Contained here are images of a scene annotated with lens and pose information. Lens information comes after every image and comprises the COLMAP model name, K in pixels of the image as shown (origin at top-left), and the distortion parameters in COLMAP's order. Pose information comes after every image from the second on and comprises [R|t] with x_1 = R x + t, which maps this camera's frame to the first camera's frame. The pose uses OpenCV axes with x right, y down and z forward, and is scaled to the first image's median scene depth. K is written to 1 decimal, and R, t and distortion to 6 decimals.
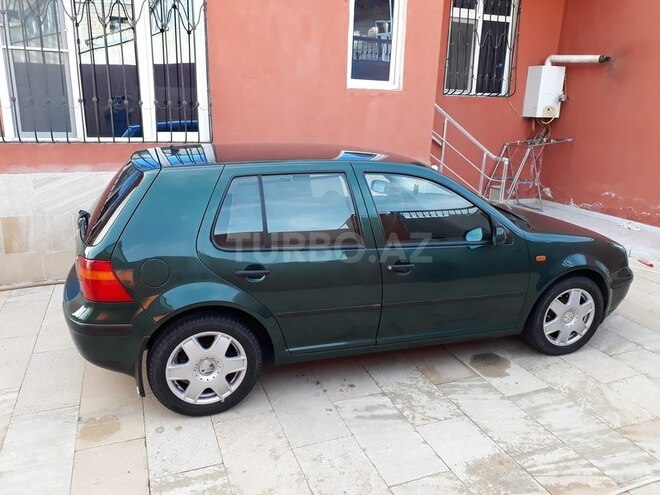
lens RADIAL K [[523.7, 0, 335.1], [0, 523.7, 258.9], [0, 0, 1]] dist [0.079276, -0.130660]
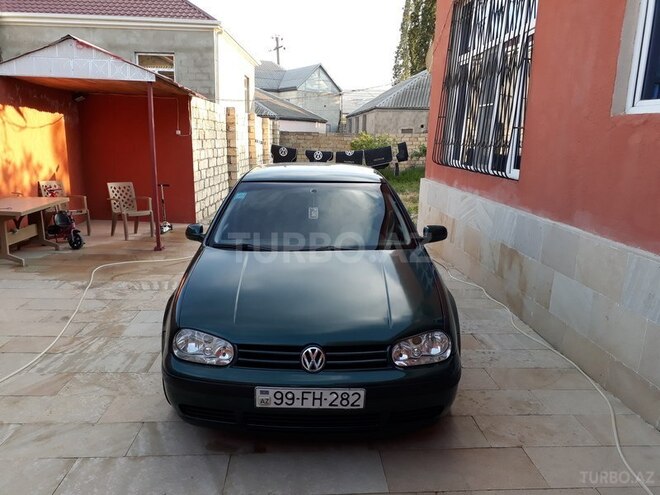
lens RADIAL K [[526.8, 0, 323.6], [0, 526.8, 250.0], [0, 0, 1]] dist [0.074828, -0.111395]
pose [[-0.325391, 0.164592, -0.931145, 1.337511], [-0.304986, 0.913838, 0.268111, -0.420092], [0.895044, 0.371227, -0.247156, 1.577998]]
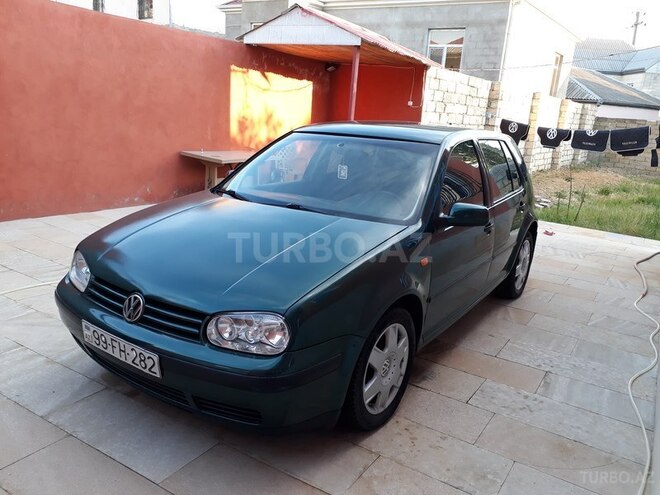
lens RADIAL K [[522.0, 0, 330.0], [0, 522.0, 247.5], [0, 0, 1]] dist [0.052066, -0.046018]
pose [[-0.798615, 0.071227, -0.597613, 0.846322], [-0.264926, 0.849988, 0.455339, -0.503566], [0.540396, 0.521964, -0.659943, 1.976538]]
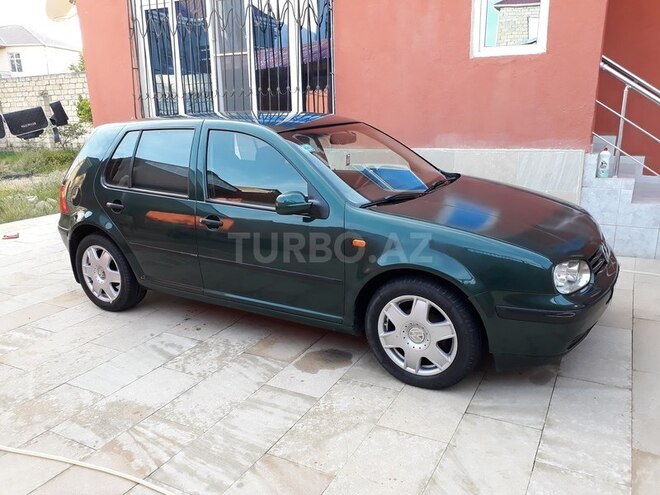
lens RADIAL K [[523.7, 0, 335.1], [0, 523.7, 258.9], [0, 0, 1]] dist [0.079276, -0.130660]
pose [[0.644034, 0.169011, -0.746094, 1.025634], [-0.181079, 0.981253, 0.065972, -0.023846], [0.743257, 0.092614, 0.662565, 0.489920]]
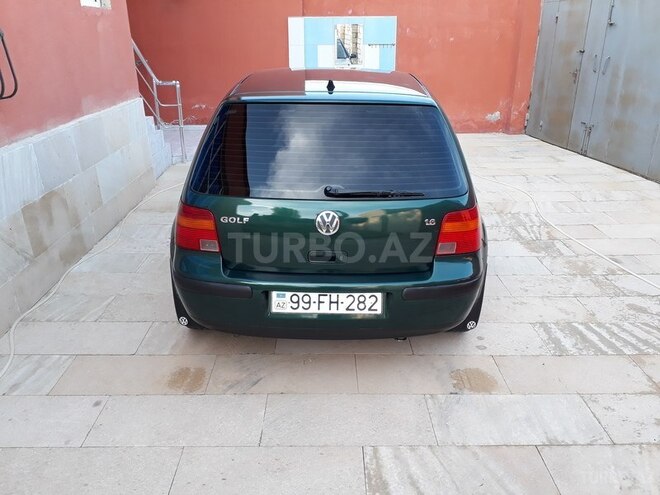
lens RADIAL K [[523.7, 0, 335.1], [0, 523.7, 258.9], [0, 0, 1]] dist [0.079276, -0.130660]
pose [[0.341397, -0.398557, 0.851235, -1.118449], [0.282168, 0.907332, 0.311655, -0.223901], [-0.896565, 0.133793, 0.422221, 0.700860]]
